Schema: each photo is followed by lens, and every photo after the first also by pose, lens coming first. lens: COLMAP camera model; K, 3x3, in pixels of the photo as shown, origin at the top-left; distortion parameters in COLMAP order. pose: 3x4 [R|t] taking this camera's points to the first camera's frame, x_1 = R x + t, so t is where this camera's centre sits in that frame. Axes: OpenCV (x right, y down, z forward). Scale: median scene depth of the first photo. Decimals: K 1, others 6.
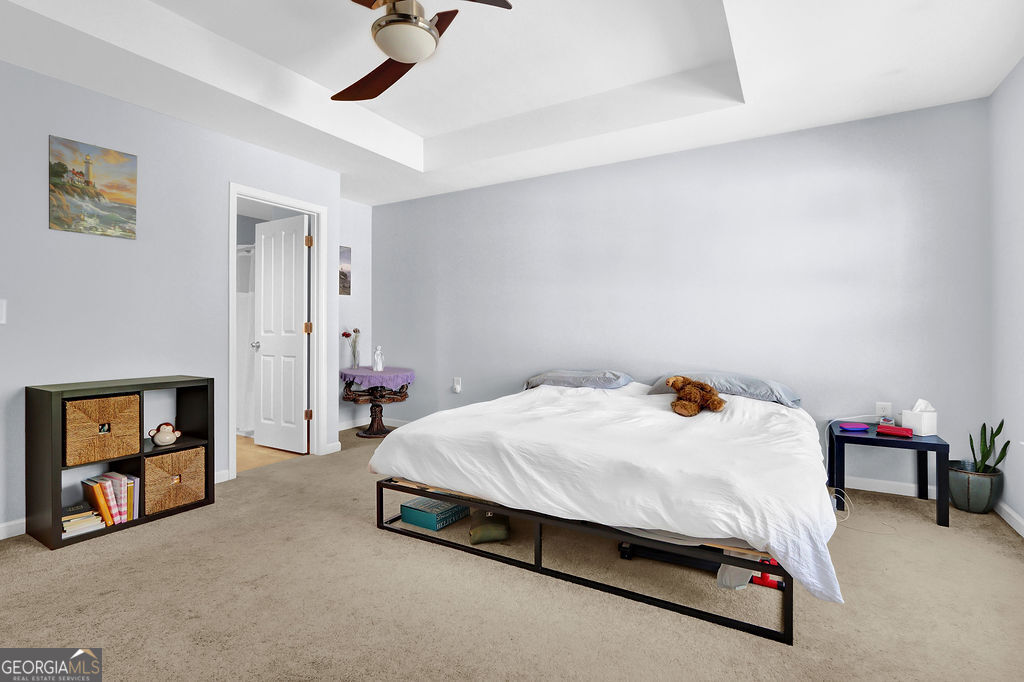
lens RADIAL K [[495.9, 0, 513.0], [0, 495.9, 331.0], [0, 0, 1]] dist [-0.011823, 0.001137]
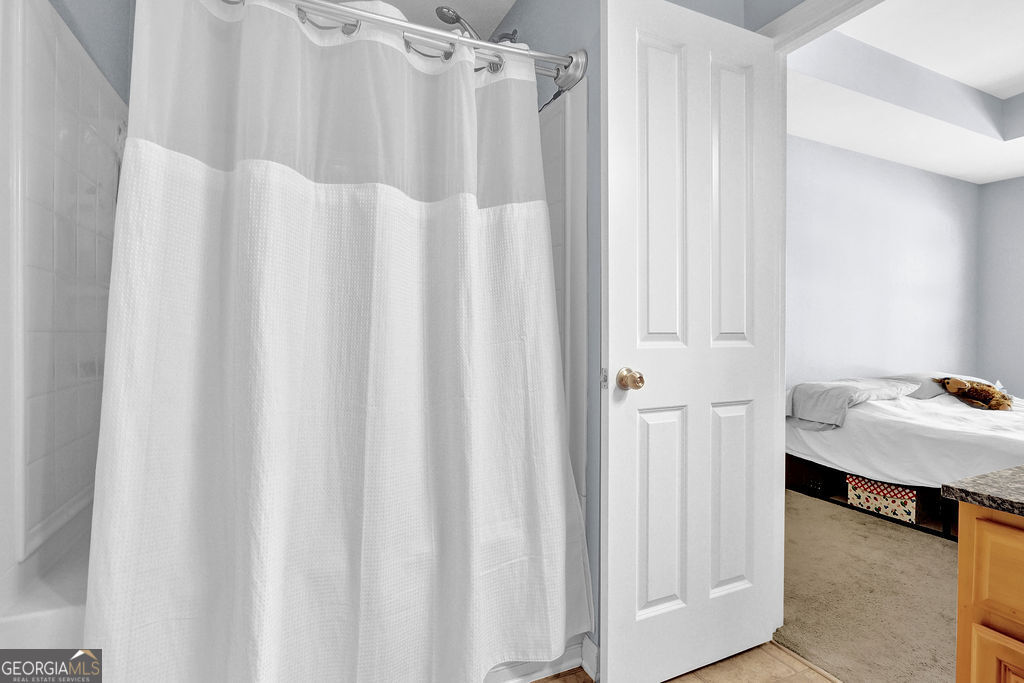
lens RADIAL K [[495.9, 0, 506.1], [0, 495.9, 348.1], [0, 0, 1]] dist [-0.011823, 0.001137]
pose [[0.580348, -0.024529, 0.813999, -1.126644], [-0.004541, 0.999433, 0.033354, -0.001747], [-0.814356, -0.023053, 0.579908, 1.230233]]
